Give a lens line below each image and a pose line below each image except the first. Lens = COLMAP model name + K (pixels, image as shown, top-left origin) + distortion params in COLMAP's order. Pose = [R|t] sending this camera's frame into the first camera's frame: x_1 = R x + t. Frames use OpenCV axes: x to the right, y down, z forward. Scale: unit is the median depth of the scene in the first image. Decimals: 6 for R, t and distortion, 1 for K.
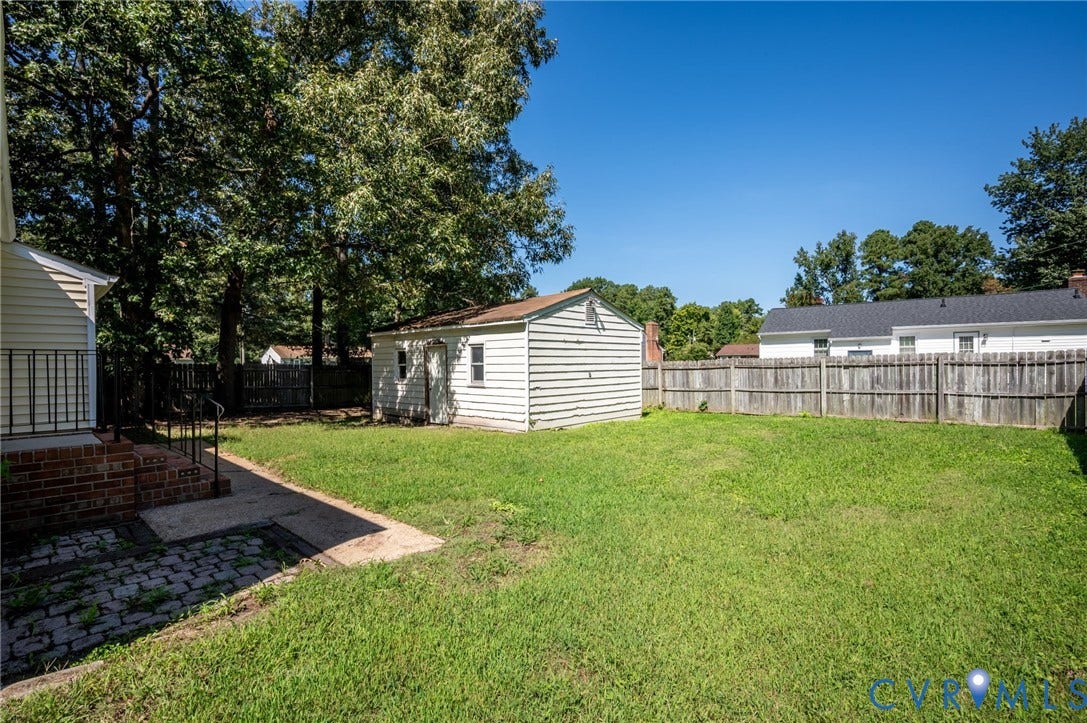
lens RADIAL K [[469.6, 0, 543.5], [0, 469.6, 361.5], [0, 0, 1]] dist [-0.002939, -0.000989]
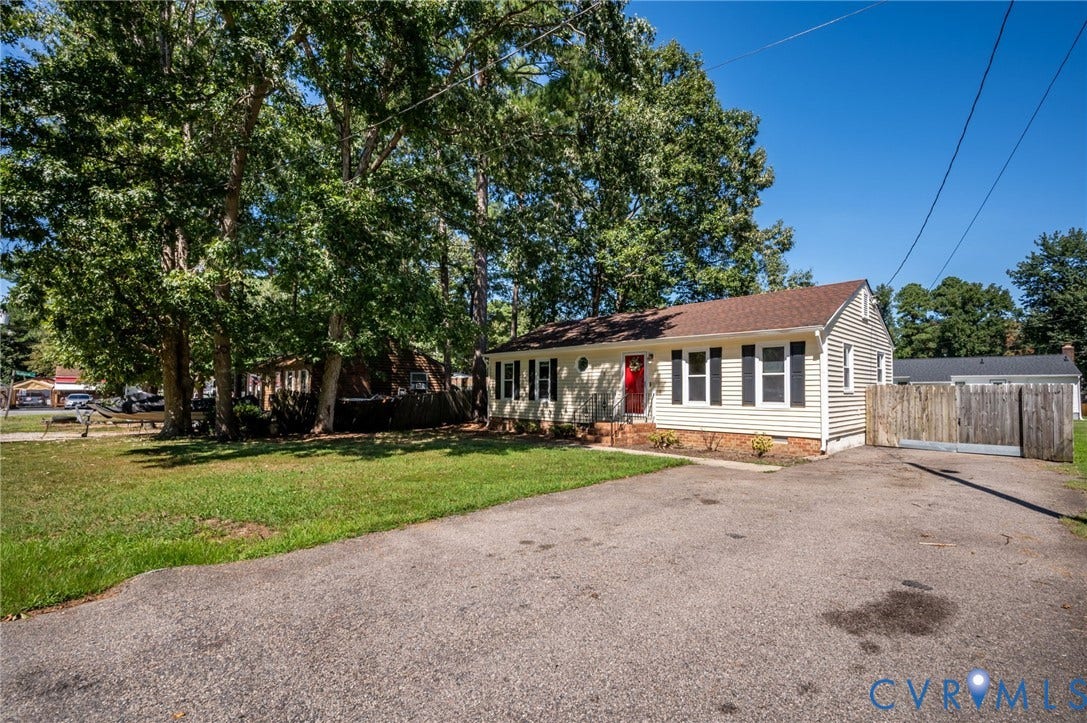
lens RADIAL K [[460.5, 0, 543.9], [0, 460.5, 376.7], [0, 0, 1]] dist [0.000906, 0.000484]
pose [[0.999481, 0.010457, -0.030454, -0.203173], [-0.011404, 0.999451, -0.031111, -0.001043], [0.030112, 0.031442, 0.999052, -0.210912]]
